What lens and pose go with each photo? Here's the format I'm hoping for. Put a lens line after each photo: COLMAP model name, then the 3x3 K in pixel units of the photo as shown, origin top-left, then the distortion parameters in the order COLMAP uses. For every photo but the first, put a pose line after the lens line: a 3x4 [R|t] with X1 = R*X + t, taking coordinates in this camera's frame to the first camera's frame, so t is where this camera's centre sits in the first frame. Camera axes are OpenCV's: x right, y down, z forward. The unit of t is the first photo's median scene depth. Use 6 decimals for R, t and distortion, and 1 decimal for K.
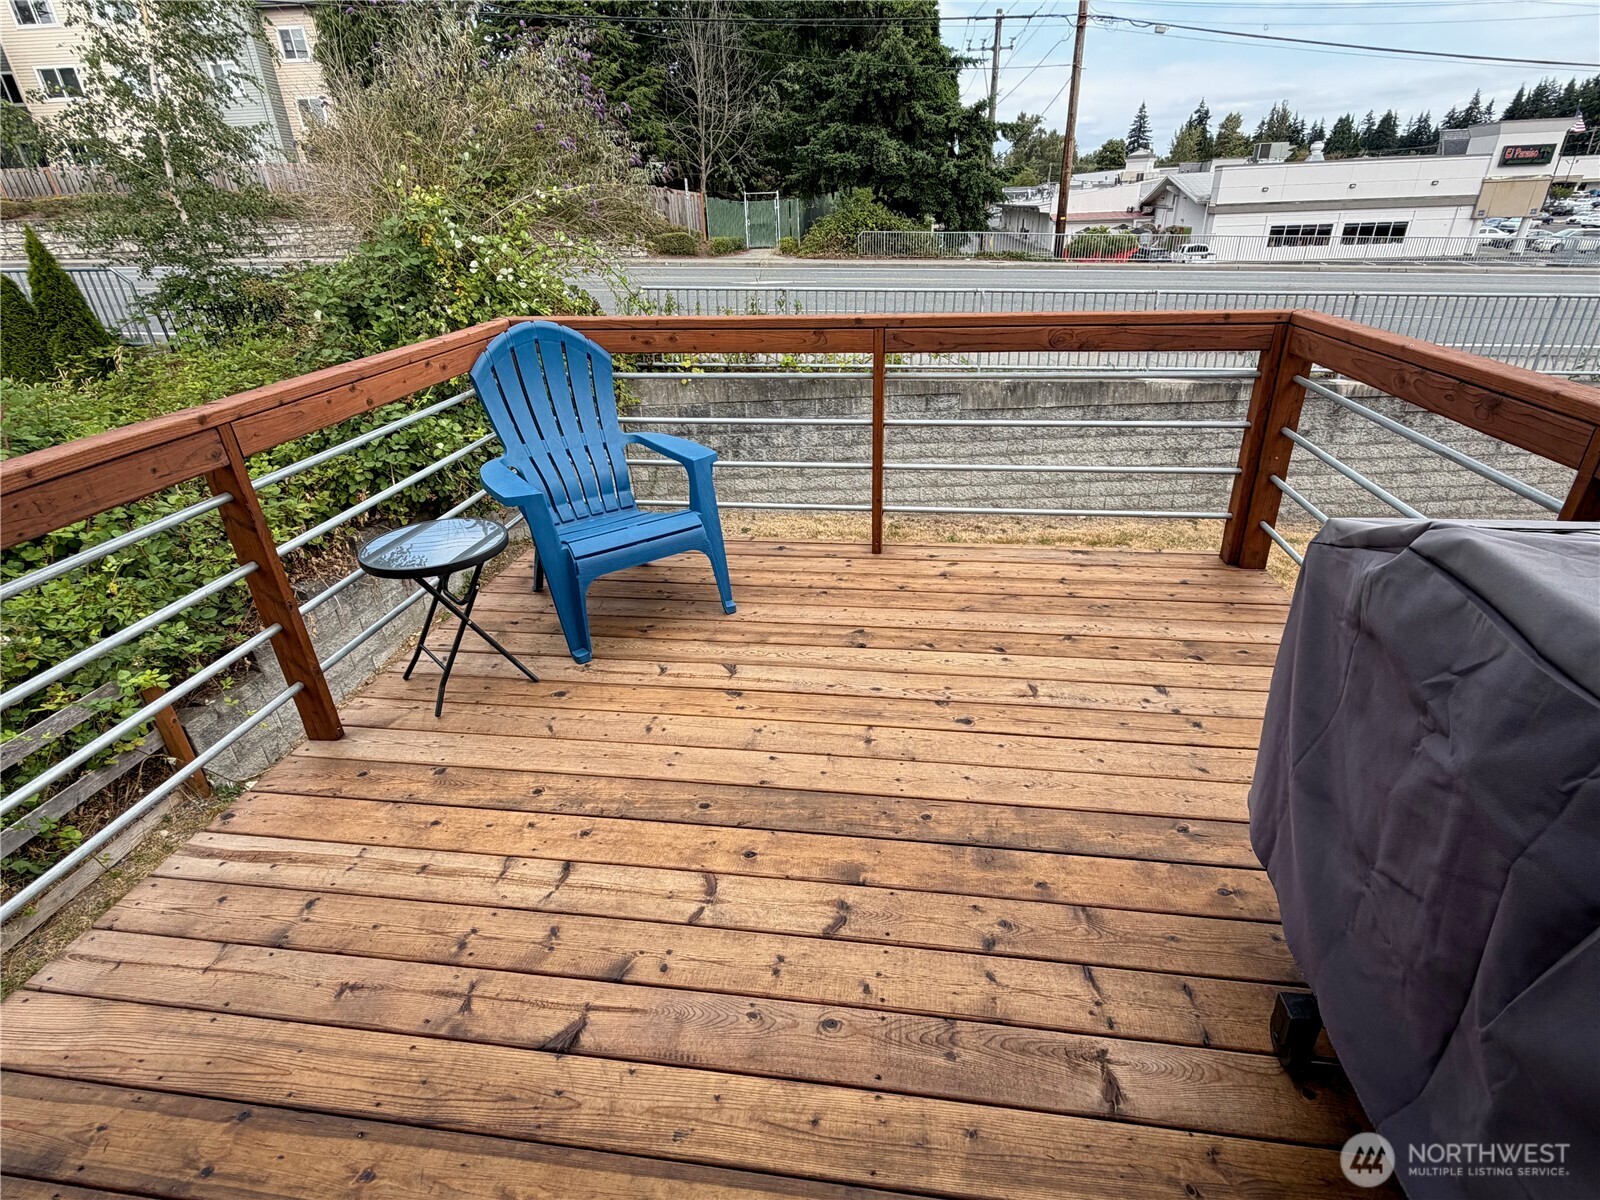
lens RADIAL K [[791.2, 0, 803.1], [0, 791.2, 600.4], [0, 0, 1]] dist [0.001075, 0.000176]
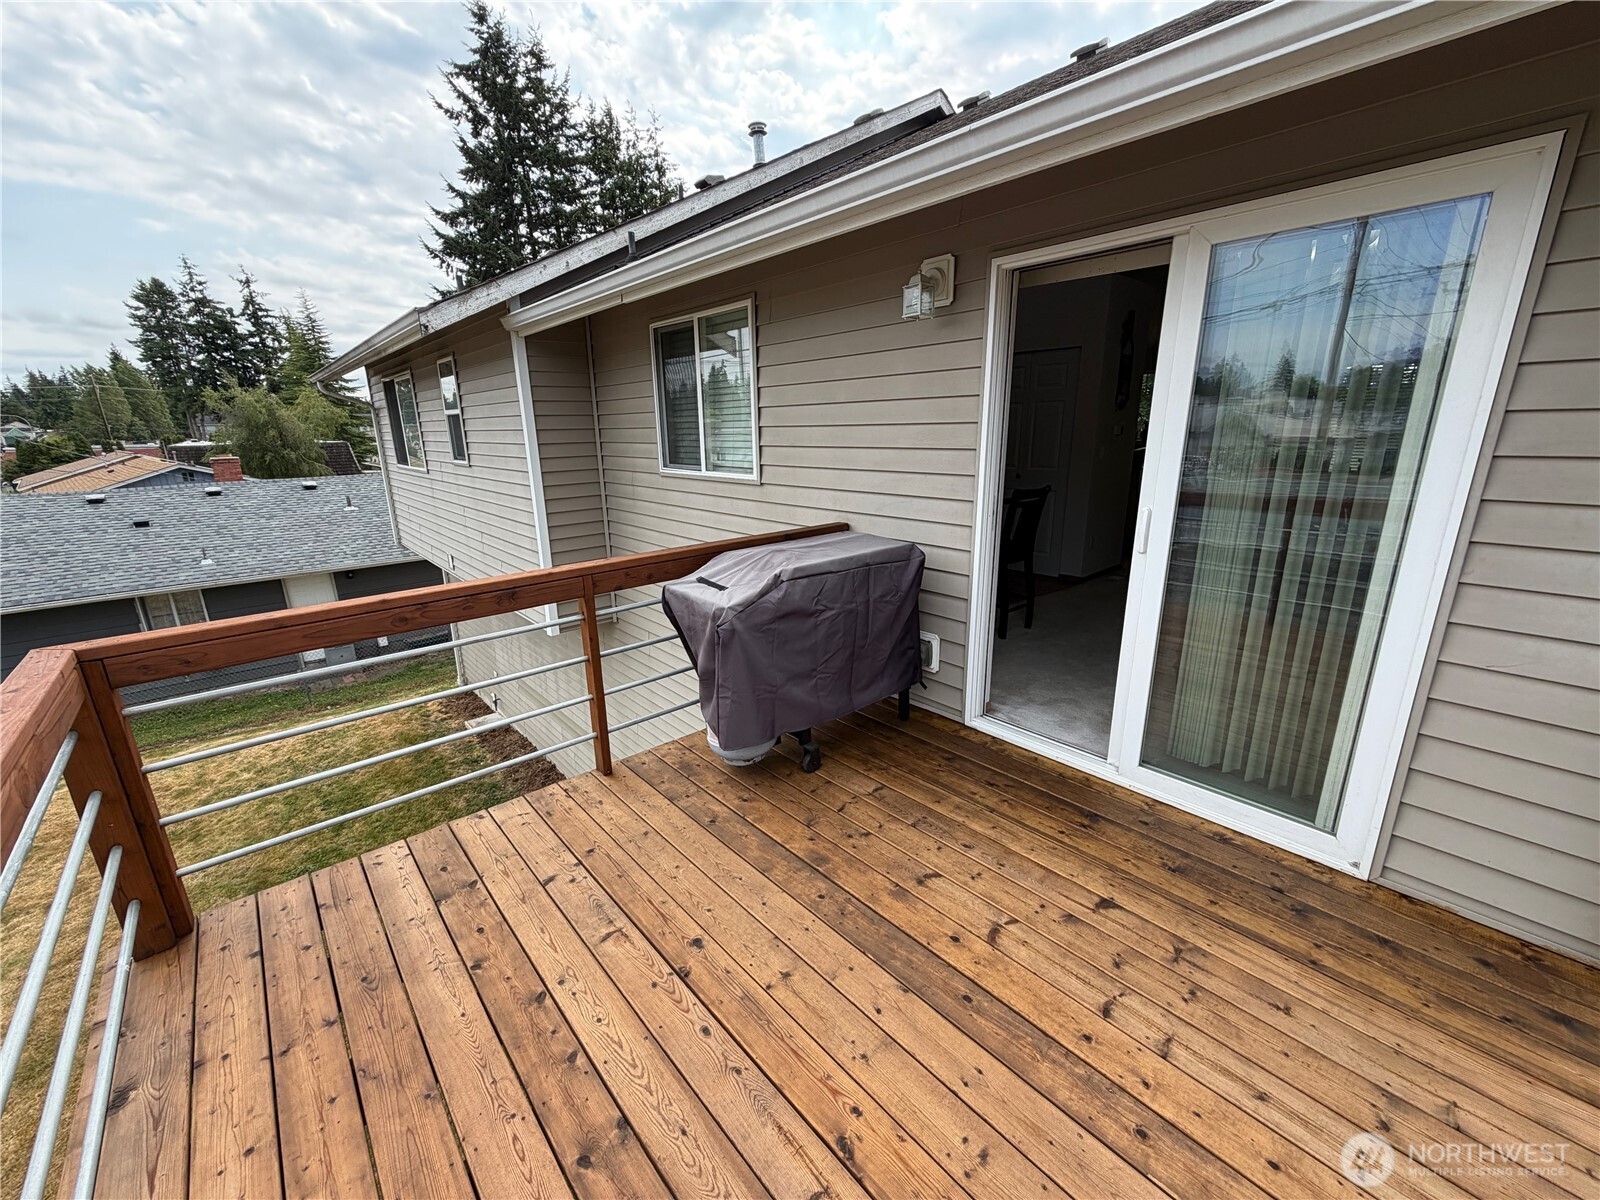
lens RADIAL K [[639.8, 0, 797.9], [0, 639.8, 602.5], [0, 0, 1]] dist [-0.000320, -0.000160]
pose [[-0.761122, -0.123141, 0.636812, -0.449888], [0.329940, 0.771786, 0.543587, -0.724710], [-0.558420, 0.623846, -0.546794, 1.313141]]
